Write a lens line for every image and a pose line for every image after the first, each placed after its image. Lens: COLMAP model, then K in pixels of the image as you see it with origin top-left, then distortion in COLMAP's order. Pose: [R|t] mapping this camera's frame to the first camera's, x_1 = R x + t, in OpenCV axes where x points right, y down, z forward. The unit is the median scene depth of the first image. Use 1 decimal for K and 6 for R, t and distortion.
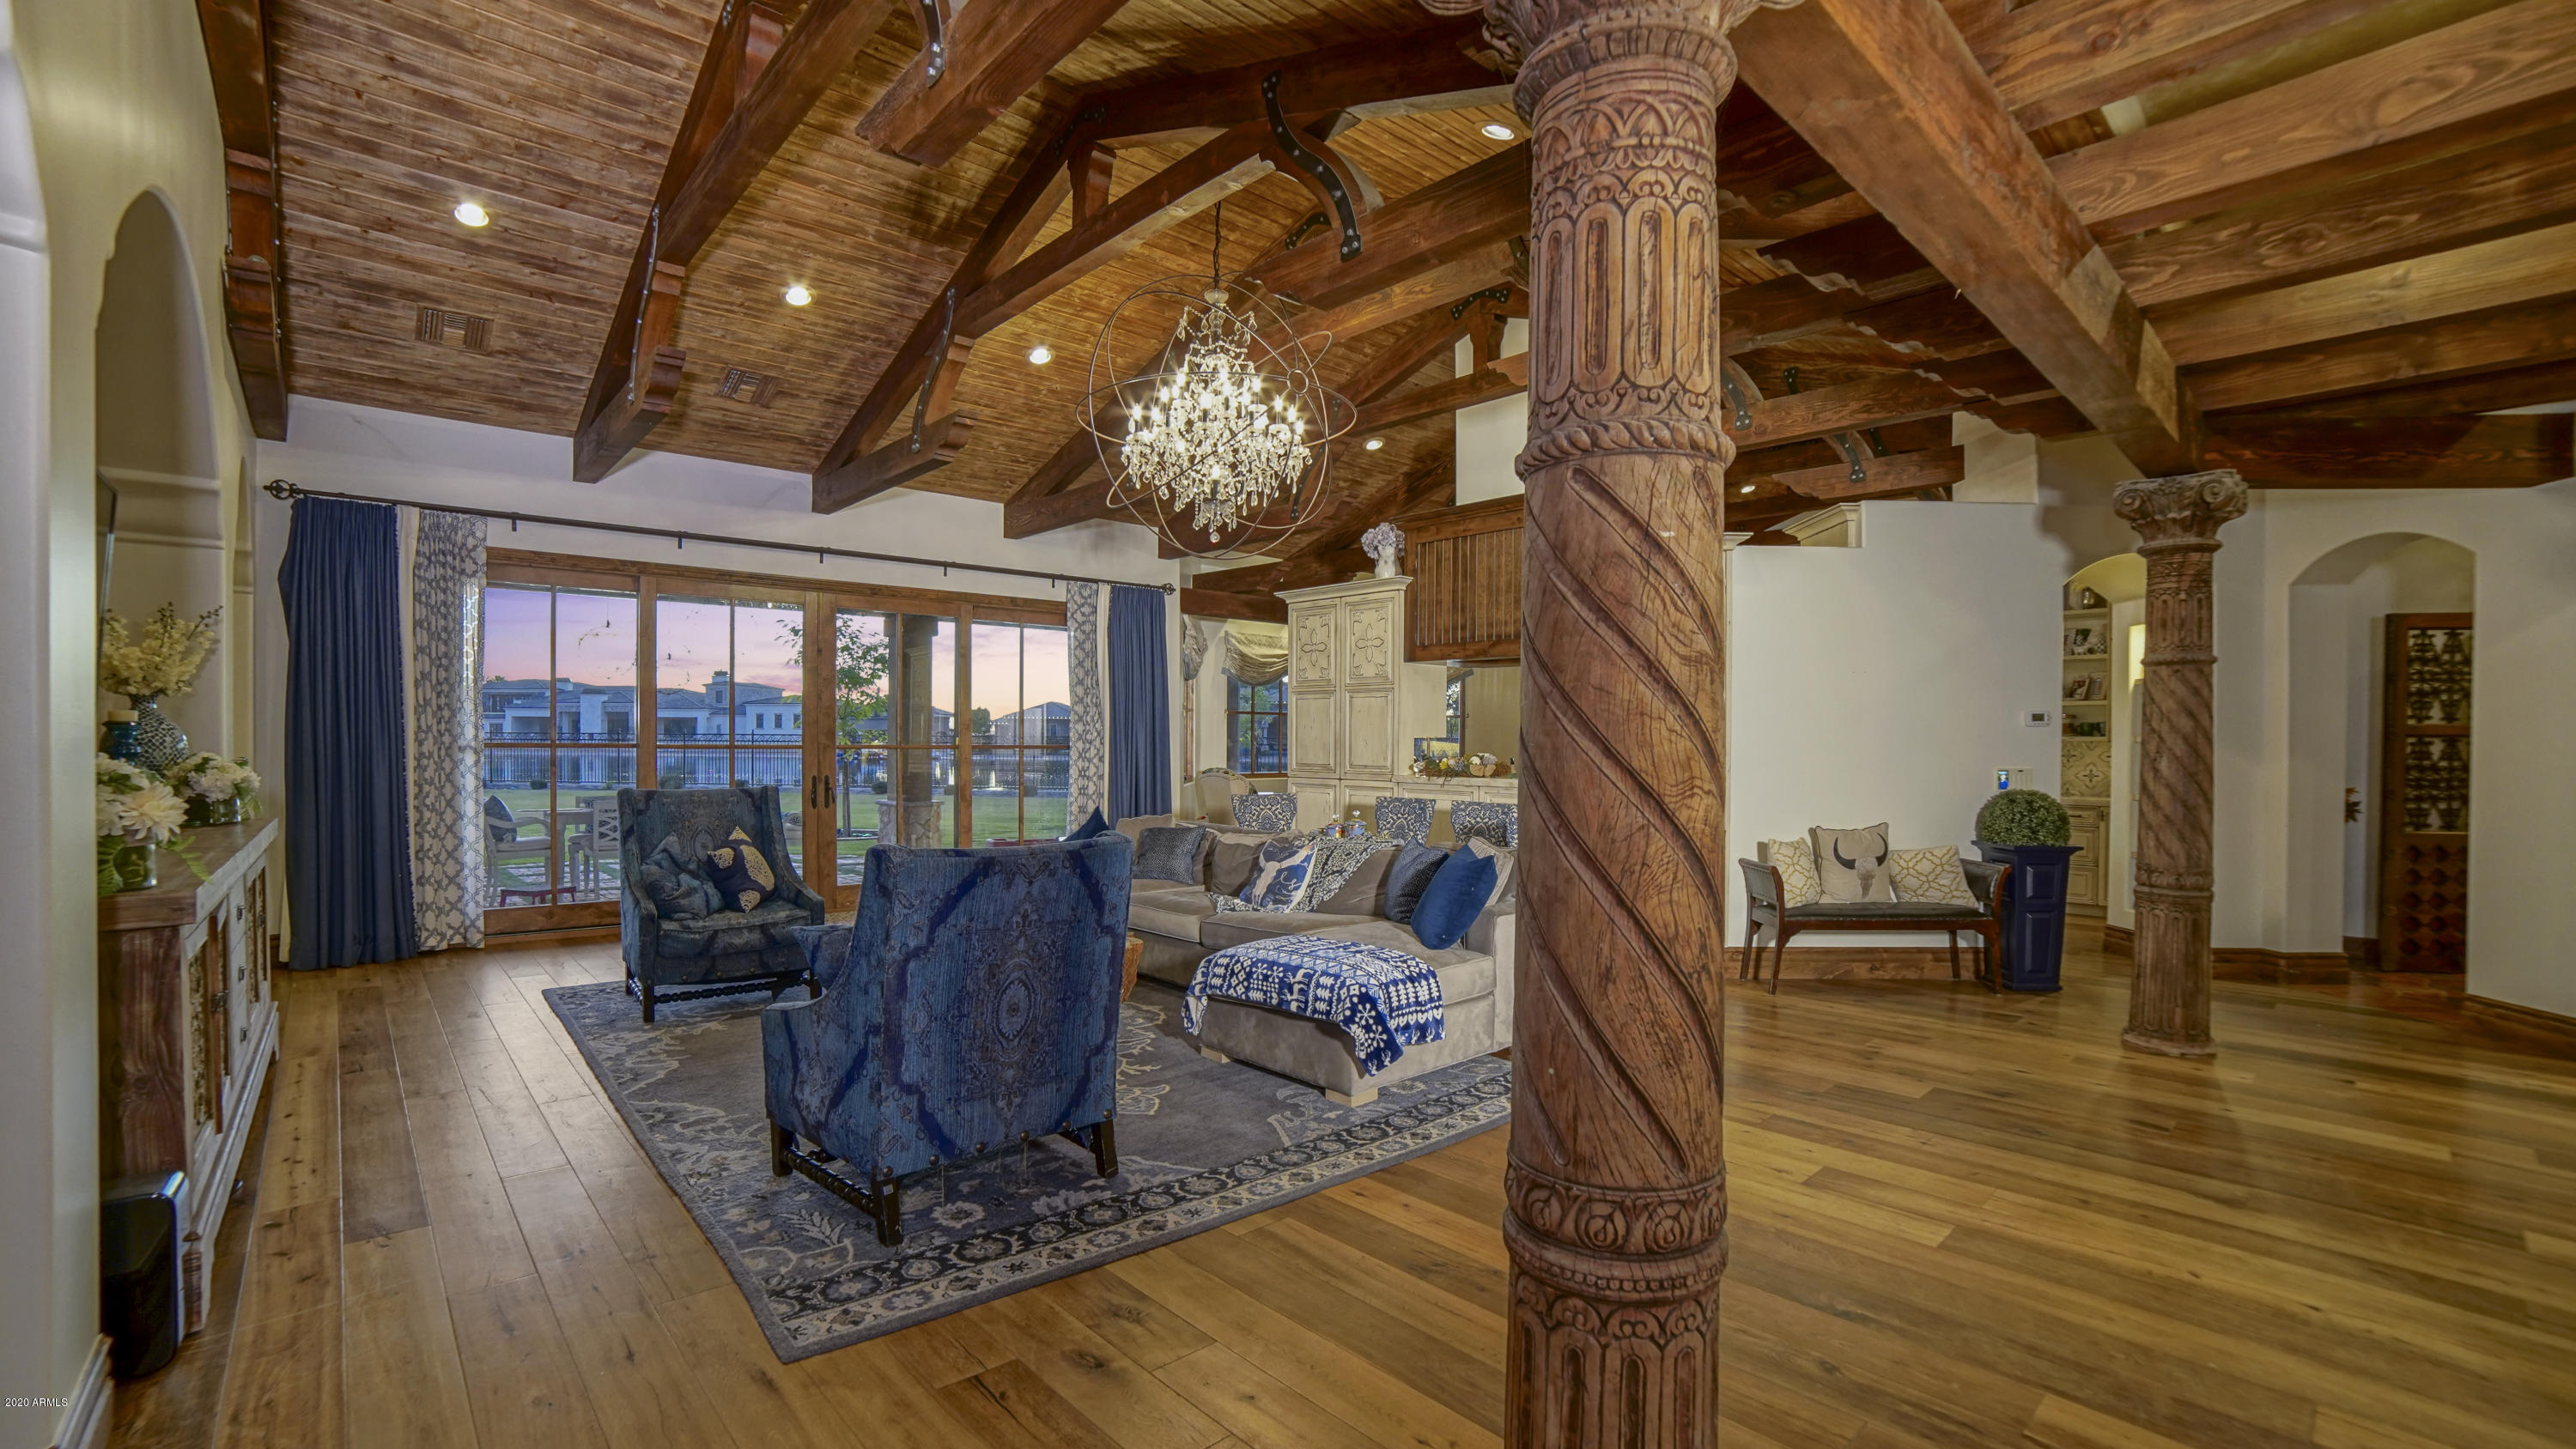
lens RADIAL K [[1139.8, 0, 1288.0], [0, 1139.8, 724.5], [0, 0, 1]] dist [-0.109698, 0.042284]
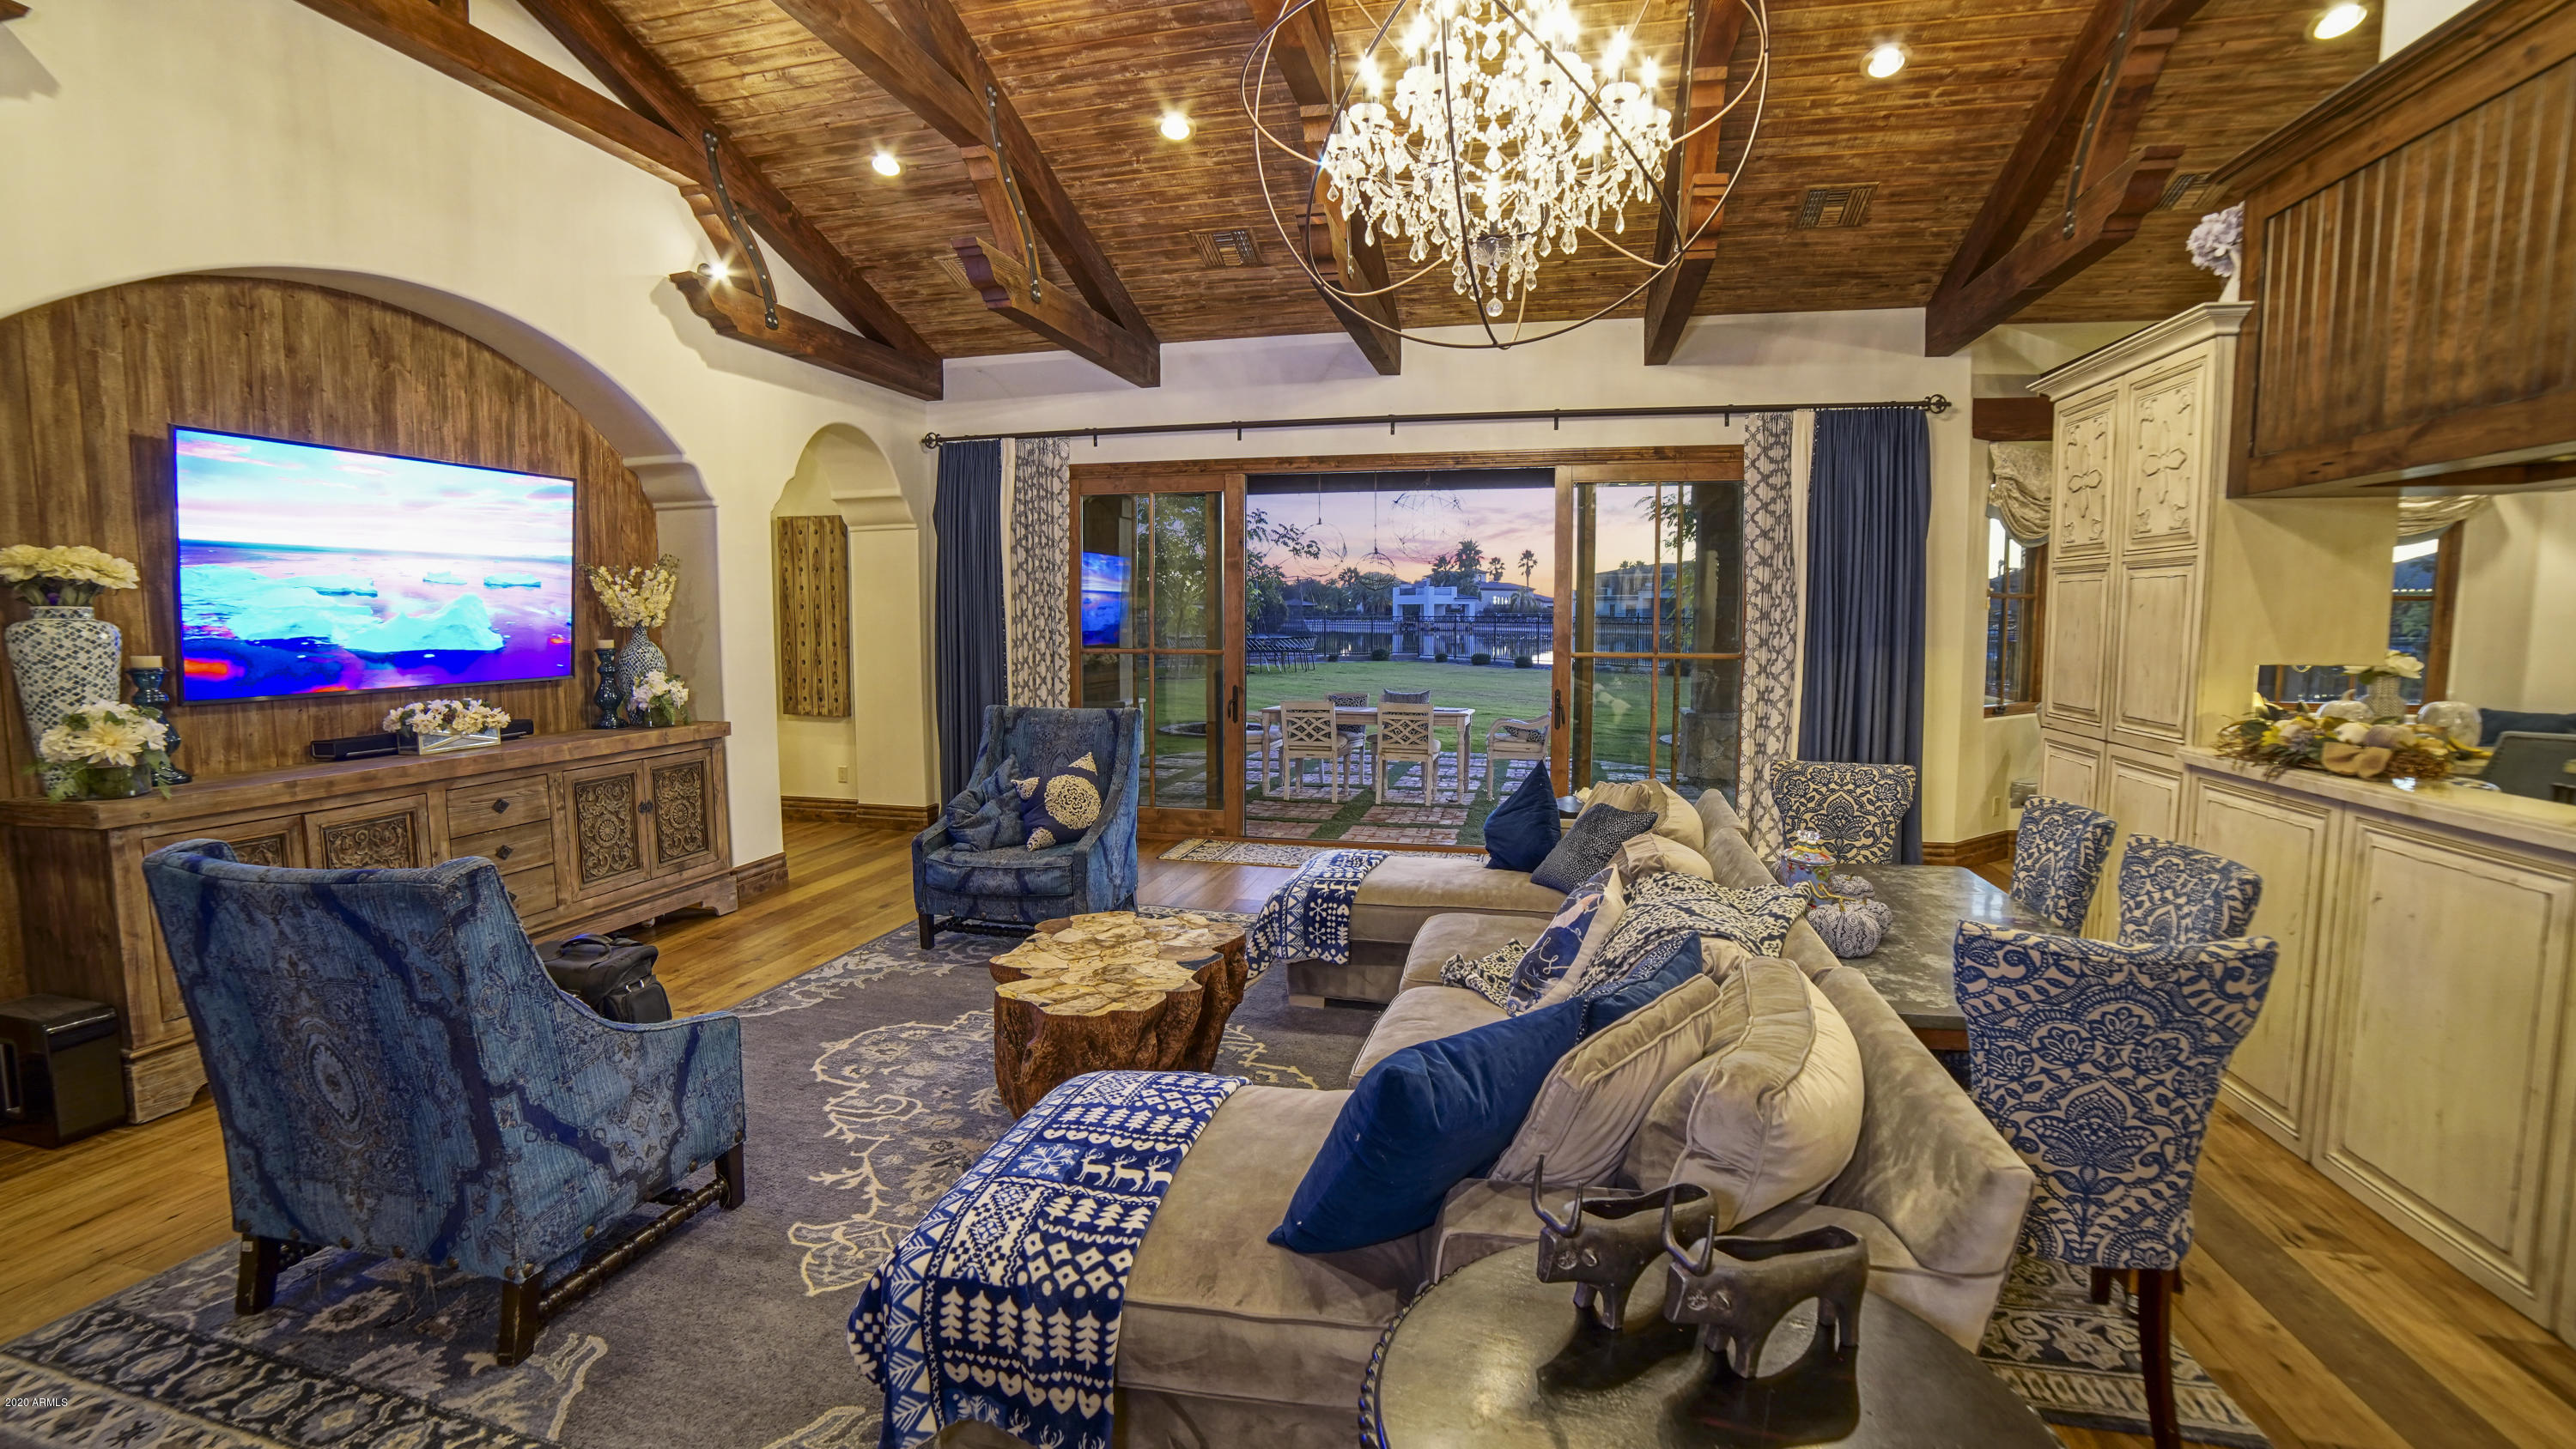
lens RADIAL K [[1139.8, 0, 1288.0], [0, 1139.8, 724.5], [0, 0, 1]] dist [-0.109698, 0.042284]
pose [[0.550378, 0.073986, -0.831631, 0.315817], [0.018111, 0.994774, 0.100486, -0.018233], [0.834719, -0.070367, 0.546162, 0.555178]]
